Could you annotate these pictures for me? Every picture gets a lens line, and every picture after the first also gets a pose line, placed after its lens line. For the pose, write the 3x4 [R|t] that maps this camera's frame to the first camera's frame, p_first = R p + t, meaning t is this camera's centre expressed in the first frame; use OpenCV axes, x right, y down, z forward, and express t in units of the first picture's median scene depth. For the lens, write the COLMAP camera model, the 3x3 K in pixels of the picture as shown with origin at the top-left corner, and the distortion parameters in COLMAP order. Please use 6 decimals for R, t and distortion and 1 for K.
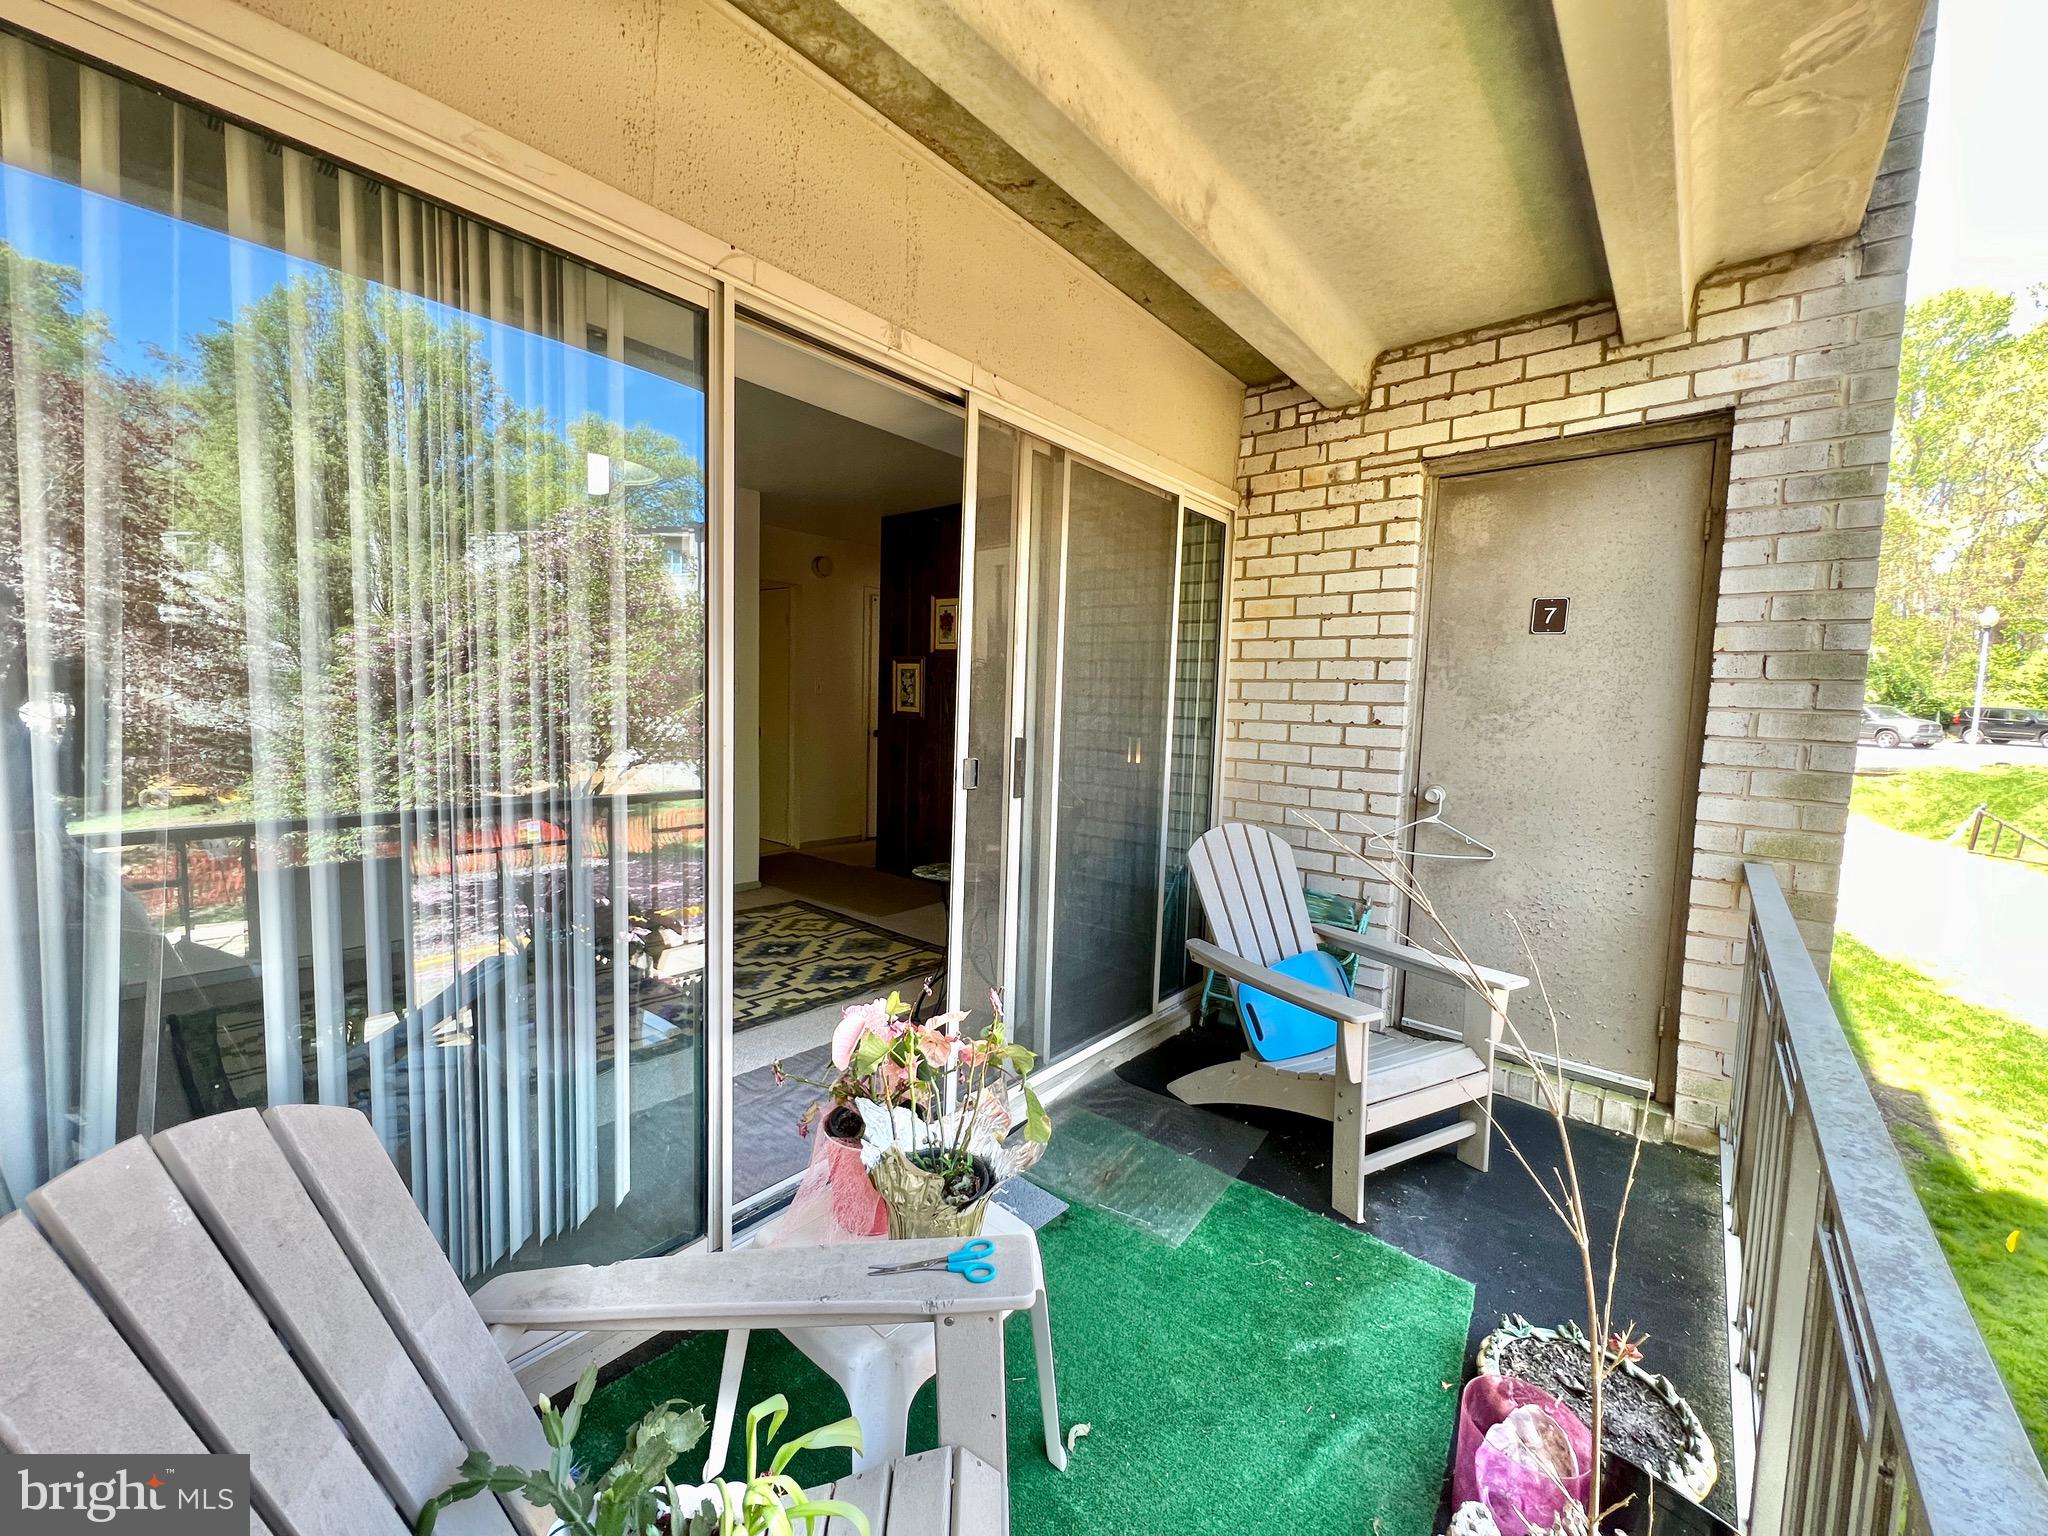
lens RADIAL K [[817.0, 0, 1018.2], [0, 817.0, 765.9], [0, 0, 1]] dist [-0.001607, 0.000145]
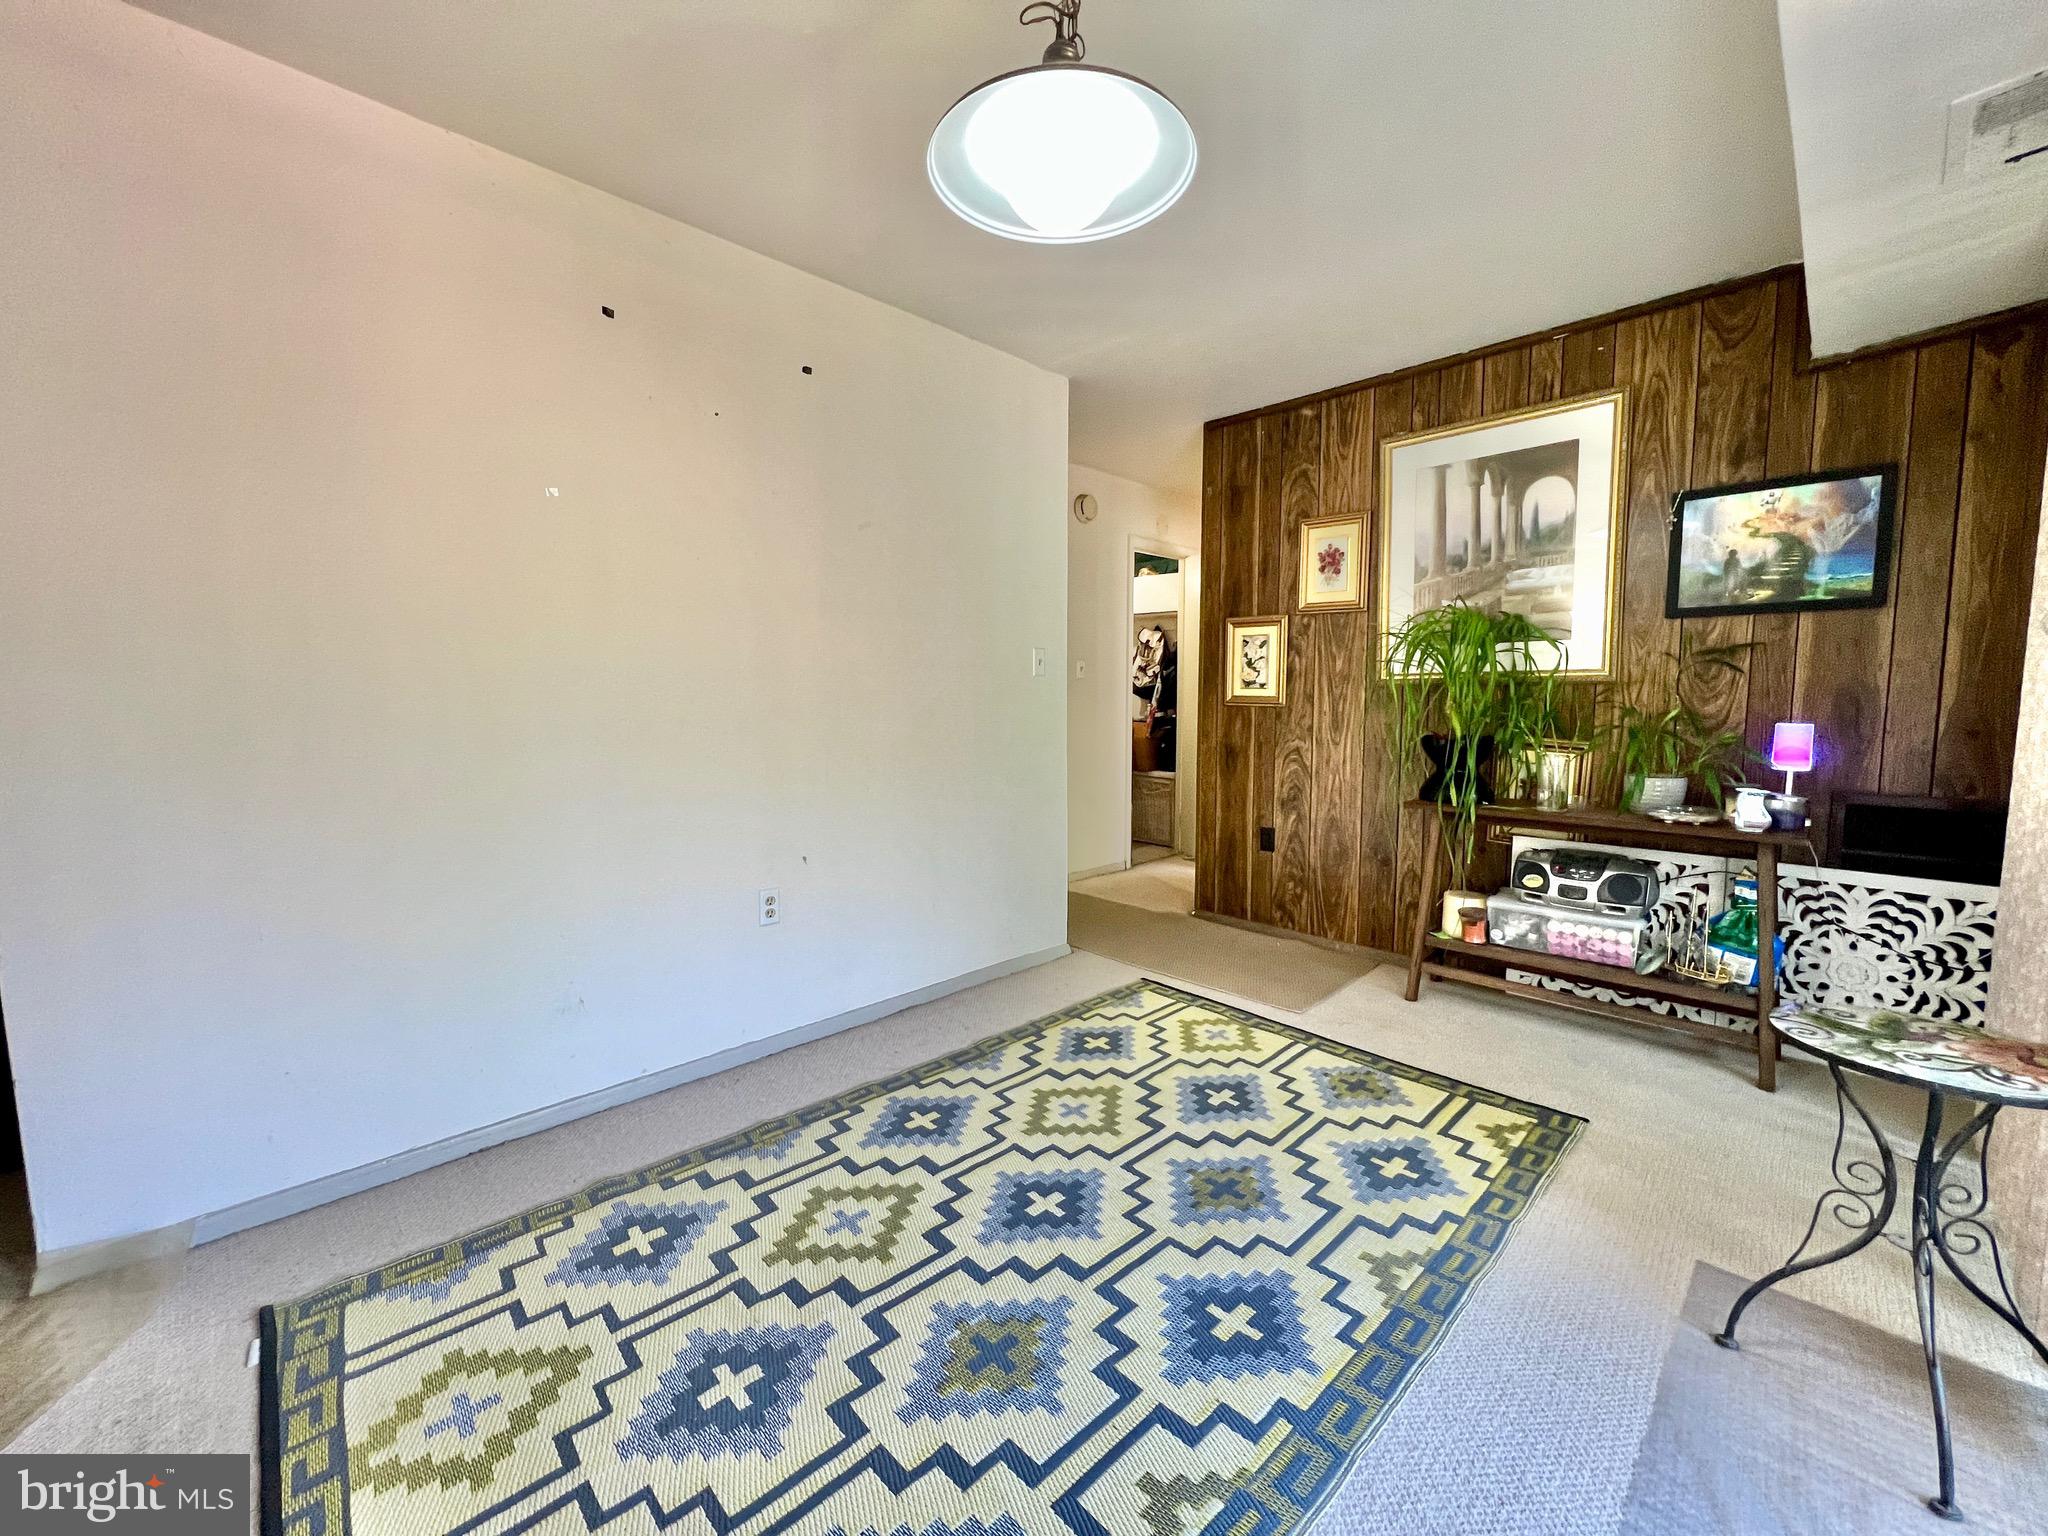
lens RADIAL K [[817.9, 0, 1018.0], [0, 817.9, 765.6], [0, 0, 1]] dist [-0.001155, 0.000013]
pose [[0.994483, -0.020086, -0.102954, -0.376206], [0.021042, 0.999745, 0.008205, -0.023859], [0.102763, -0.010326, 0.994652, 0.399178]]
